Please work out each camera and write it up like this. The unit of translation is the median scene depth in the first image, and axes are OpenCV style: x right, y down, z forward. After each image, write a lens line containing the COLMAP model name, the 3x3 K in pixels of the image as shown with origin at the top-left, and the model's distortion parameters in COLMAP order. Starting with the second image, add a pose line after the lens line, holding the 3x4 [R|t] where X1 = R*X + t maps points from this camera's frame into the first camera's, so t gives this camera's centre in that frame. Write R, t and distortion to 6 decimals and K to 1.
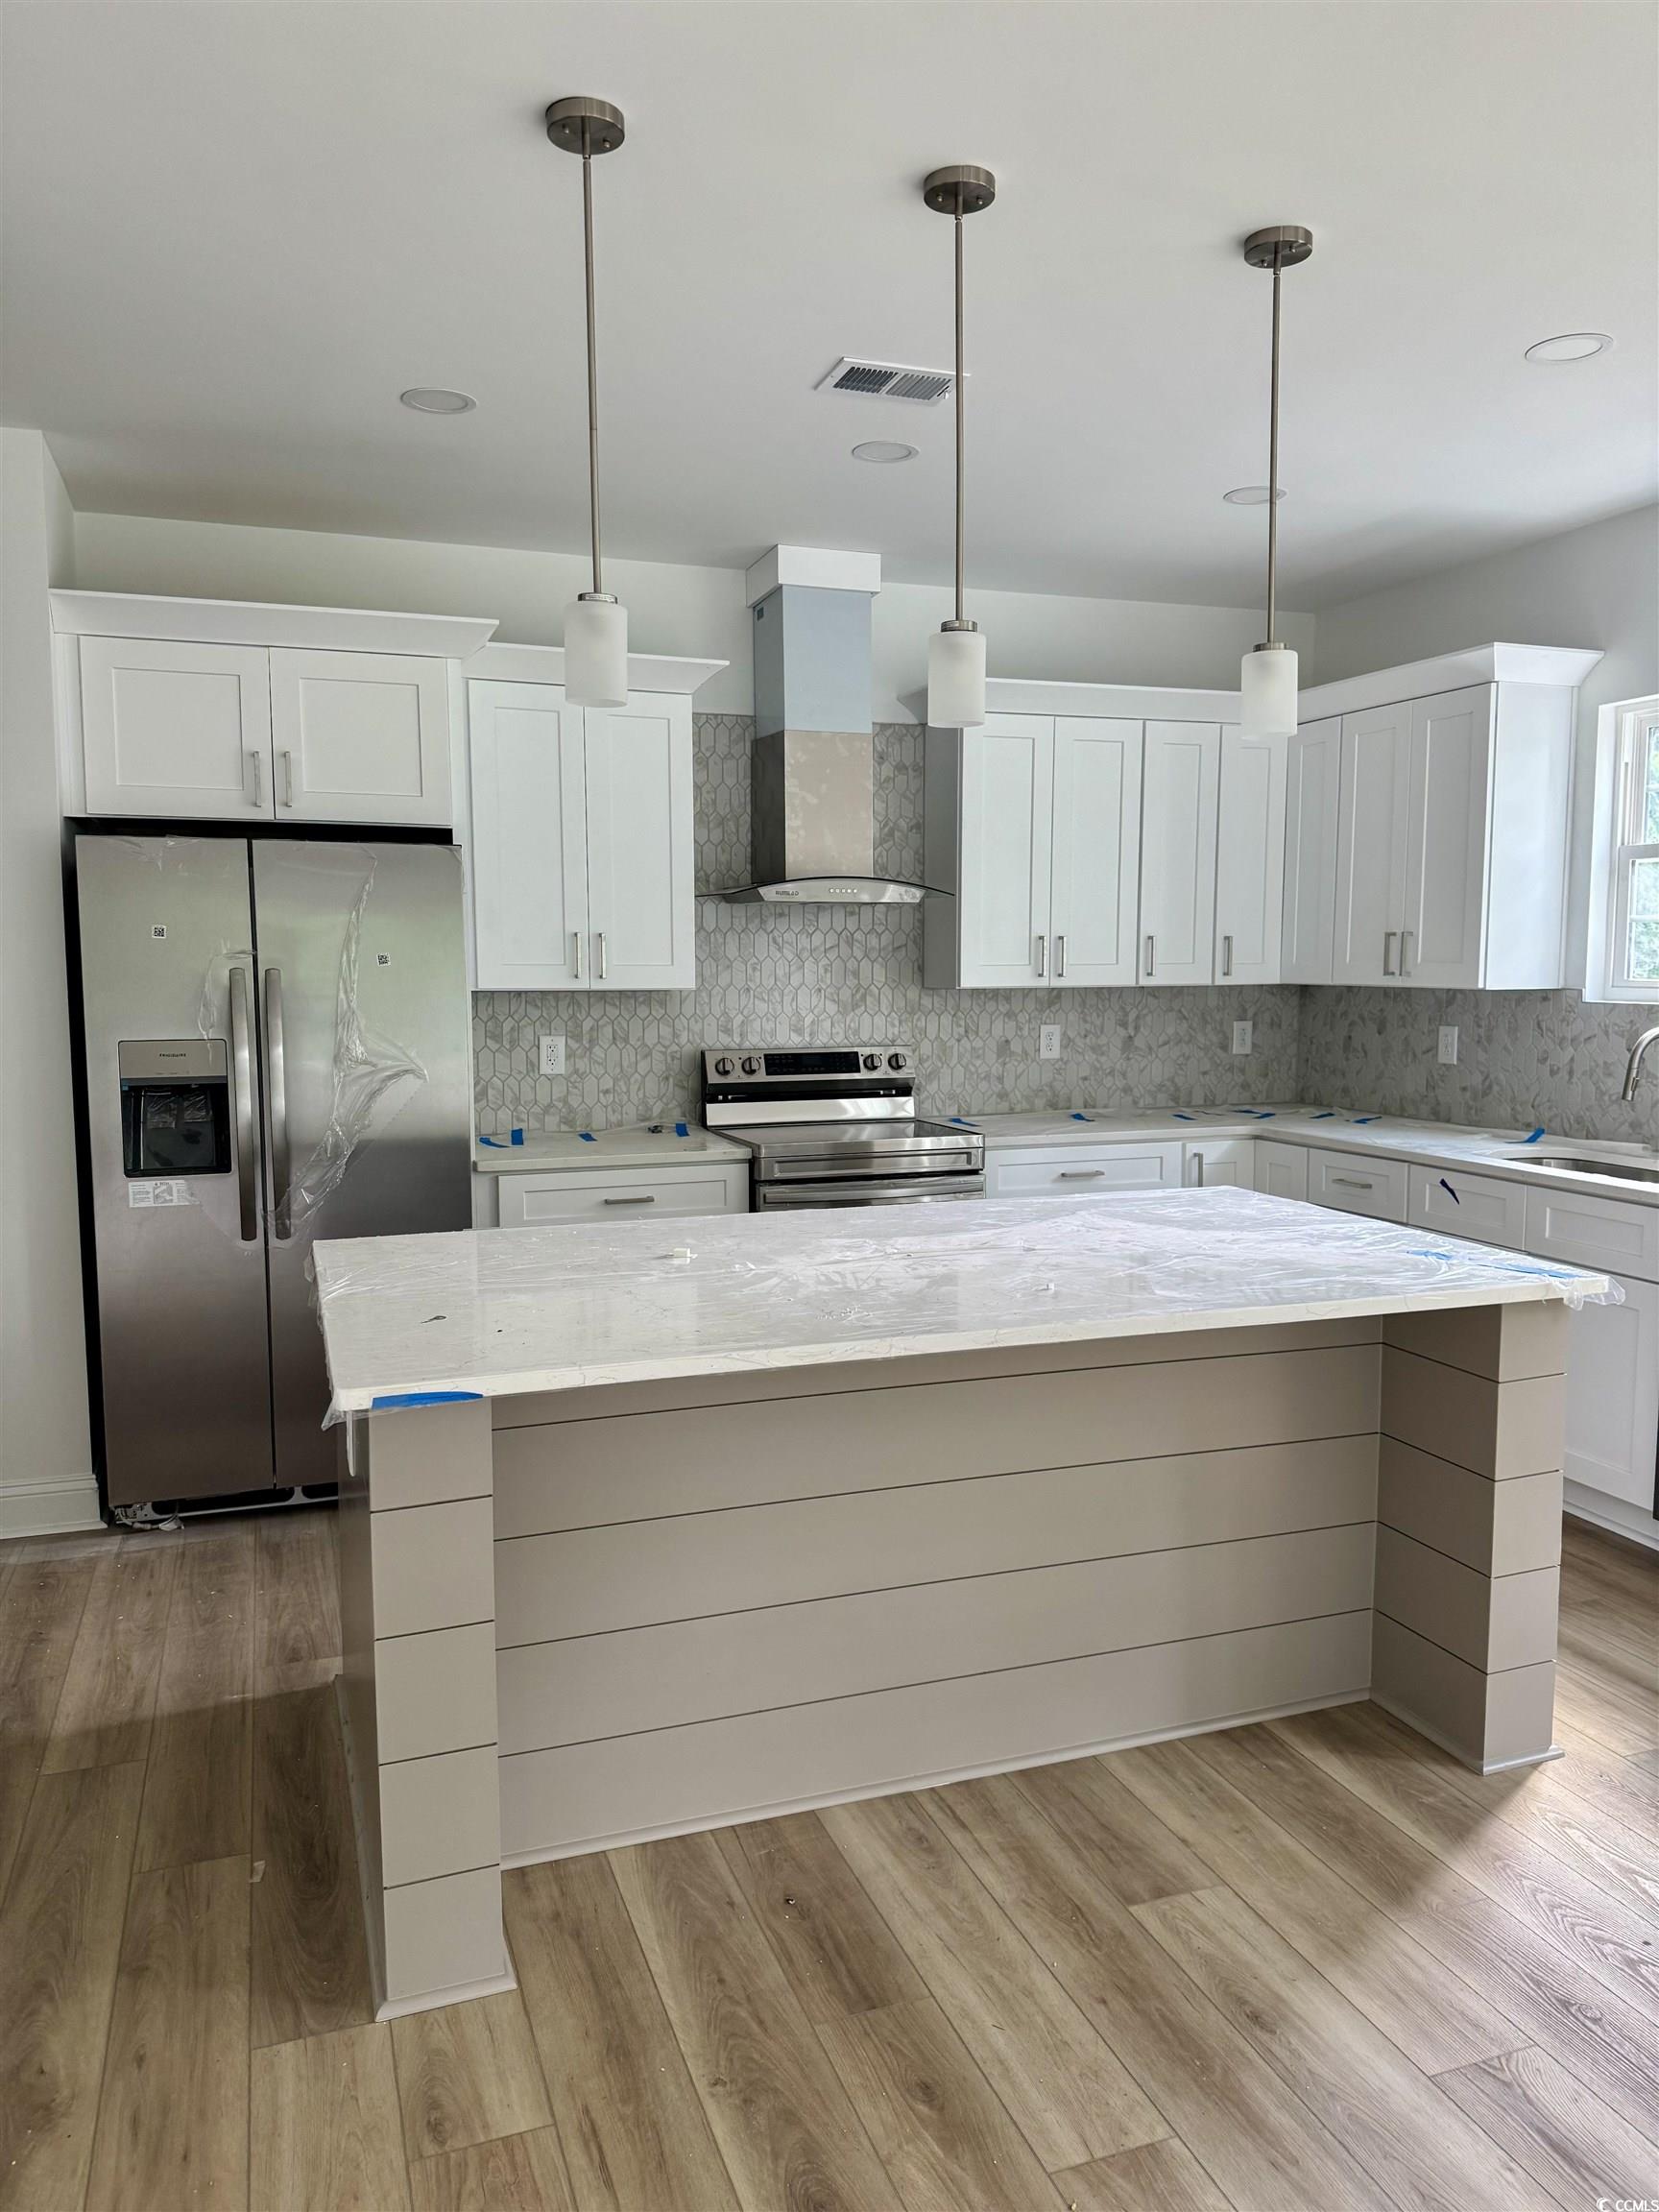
lens RADIAL K [[1543.0, 0, 804.4], [0, 1543.0, 1110.4], [0, 0, 1]] dist [0.080389, -0.081051]
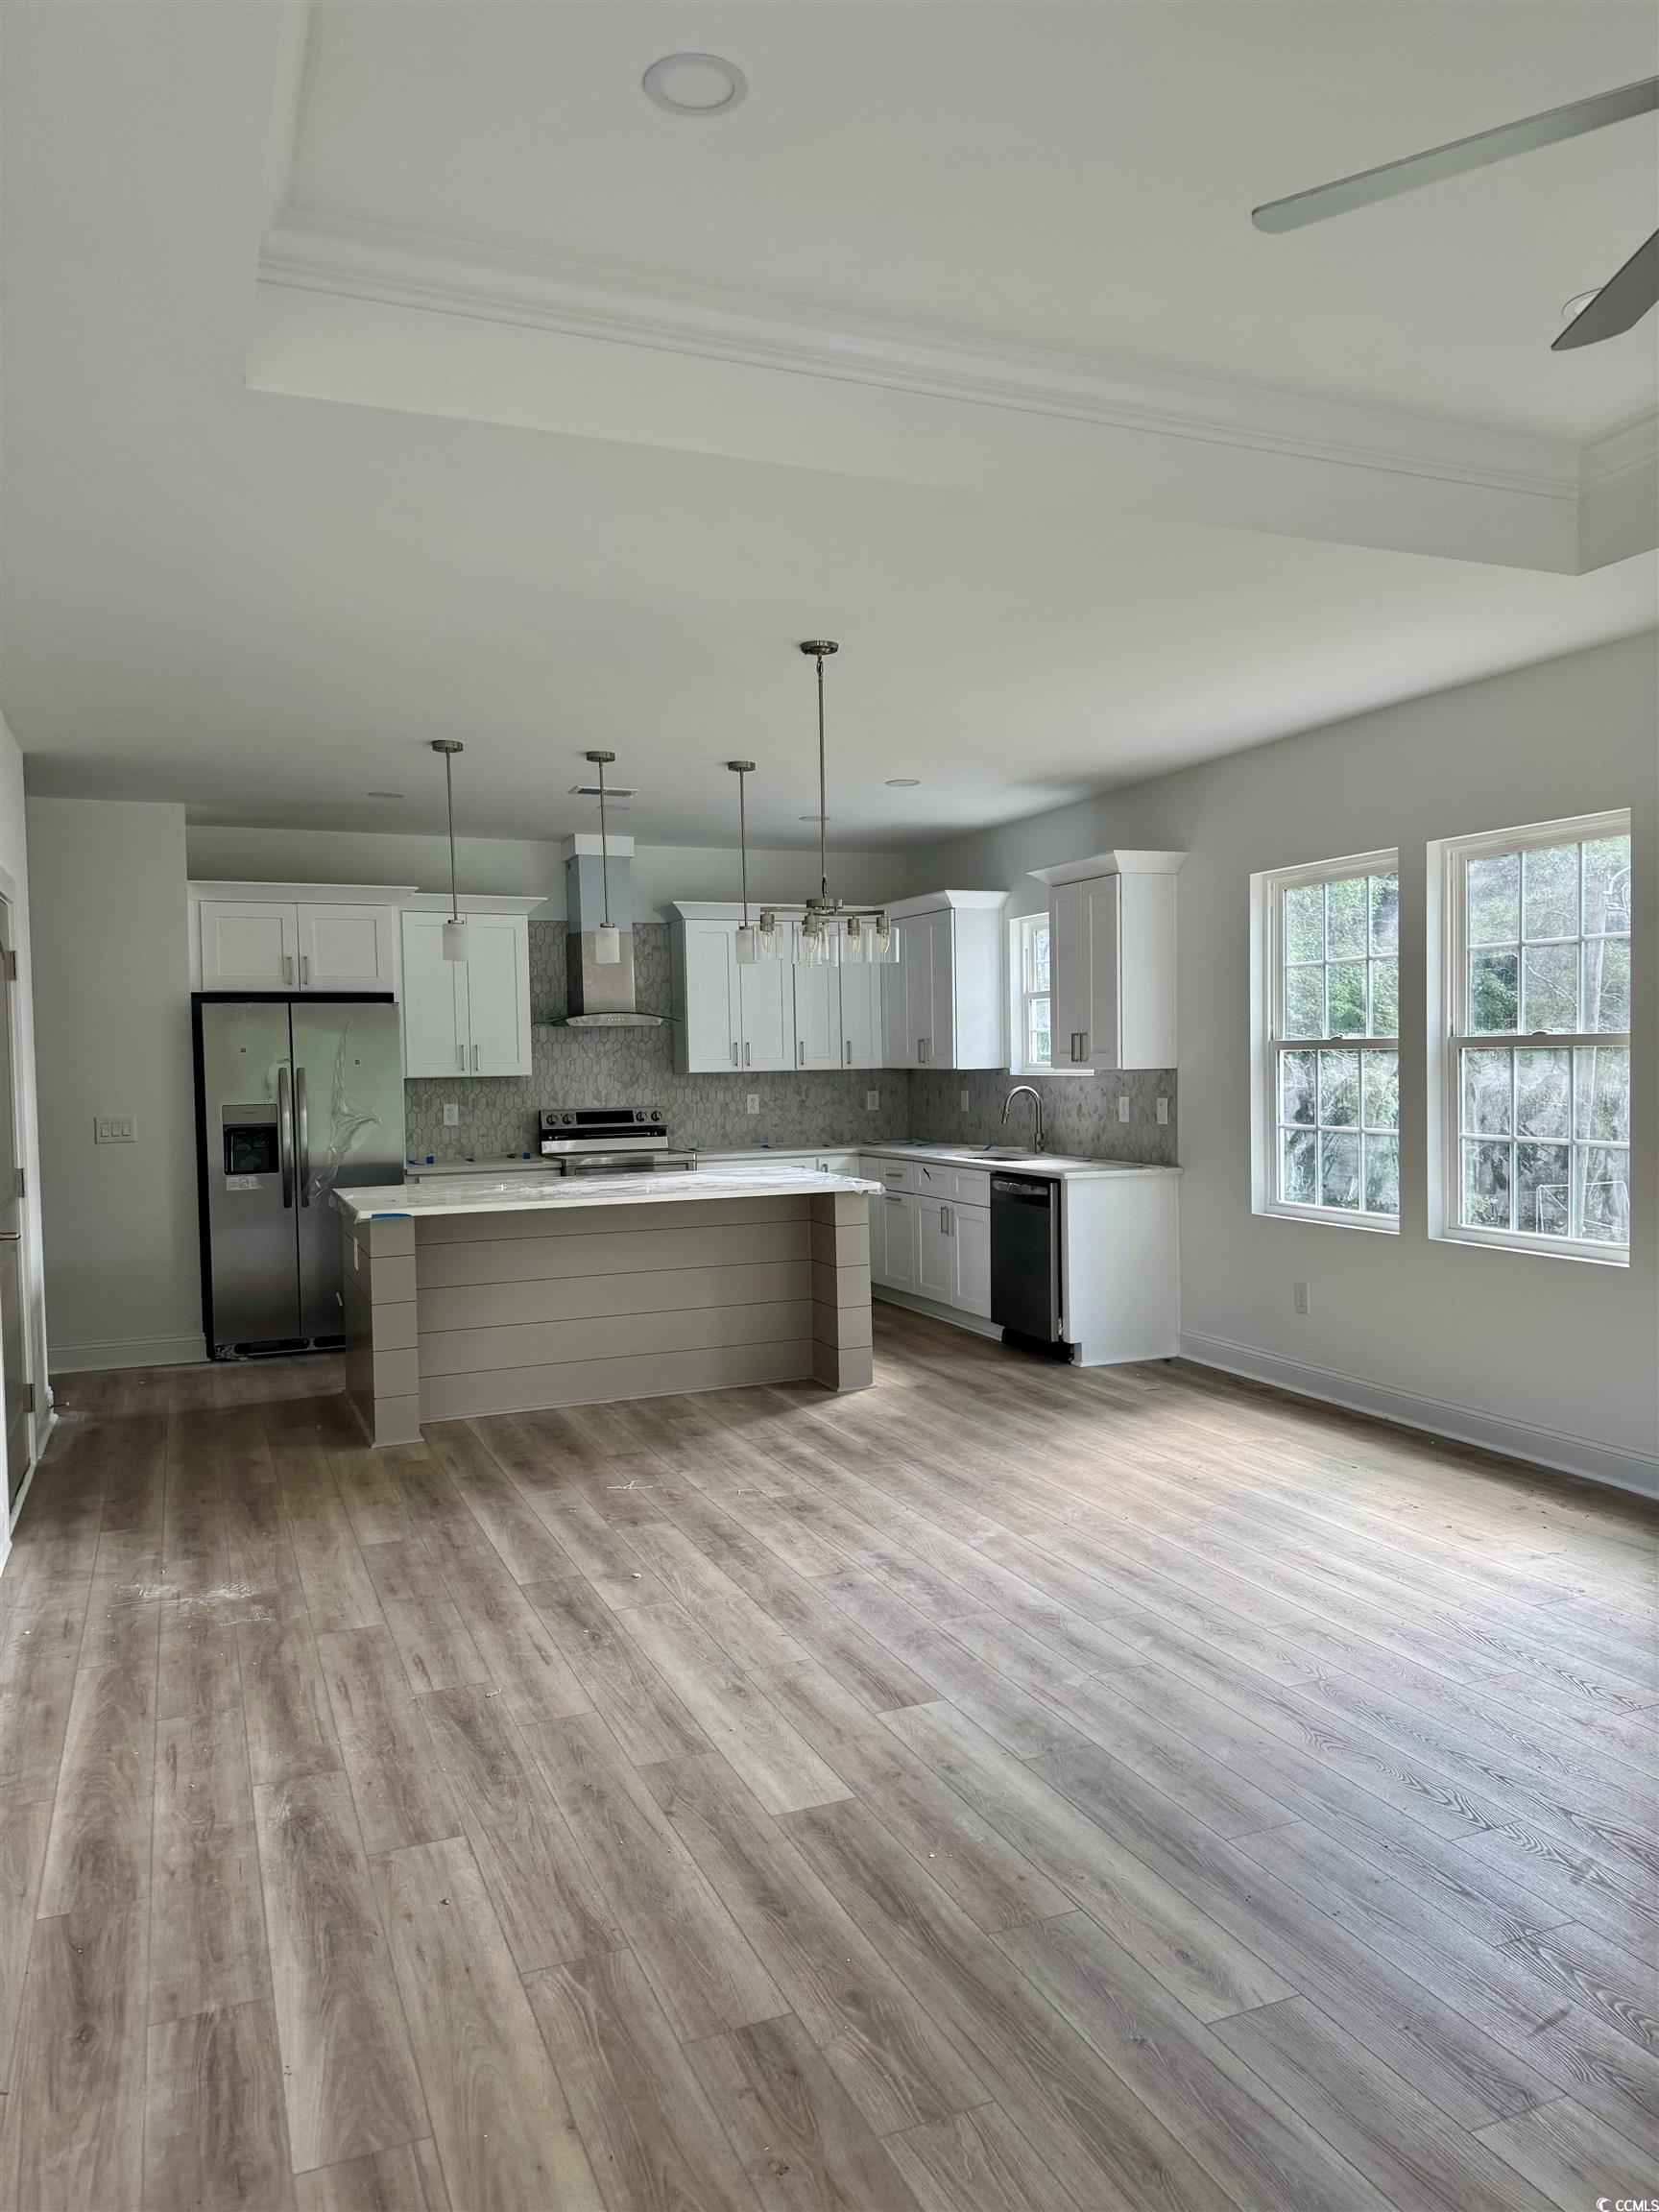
lens RADIAL K [[1543.0, 0, 856.1], [0, 1543.0, 1108.5], [0, 0, 1]] dist [0.080389, -0.081051]
pose [[0.997159, -0.019352, 0.072794, 0.170985], [0.023888, 0.997793, -0.061962, 0.079045], [-0.071435, 0.063525, 0.995420, -0.802795]]
